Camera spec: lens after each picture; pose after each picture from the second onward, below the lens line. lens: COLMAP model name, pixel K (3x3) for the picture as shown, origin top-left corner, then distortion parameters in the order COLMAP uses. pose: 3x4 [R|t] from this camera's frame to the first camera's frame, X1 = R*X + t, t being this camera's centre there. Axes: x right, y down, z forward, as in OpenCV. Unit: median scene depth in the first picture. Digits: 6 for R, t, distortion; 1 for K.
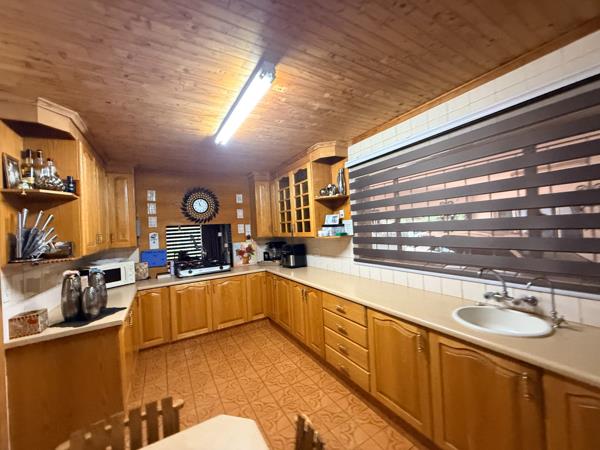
lens RADIAL K [[239.8, 0, 298.2], [0, 239.8, 223.3], [0, 0, 1]] dist [0.000561, -0.000456]
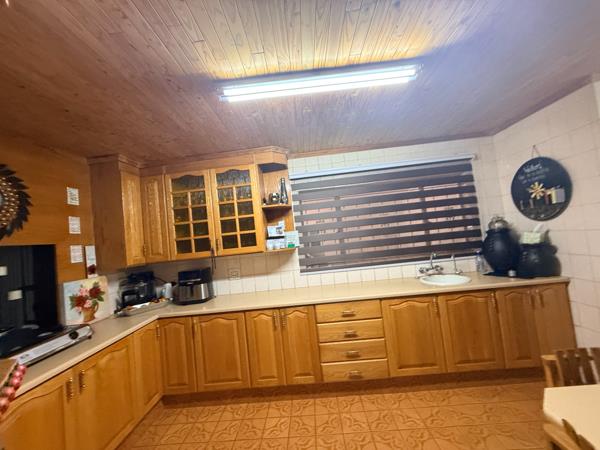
lens RADIAL K [[239.8, 0, 298.2], [0, 239.8, 223.3], [0, 0, 1]] dist [0.000561, -0.000456]
pose [[0.538782, 0.049563, 0.840986, -0.577155], [0.057992, 0.993718, -0.095716, 0.046642], [-0.840447, 0.100341, 0.532523, 0.433315]]
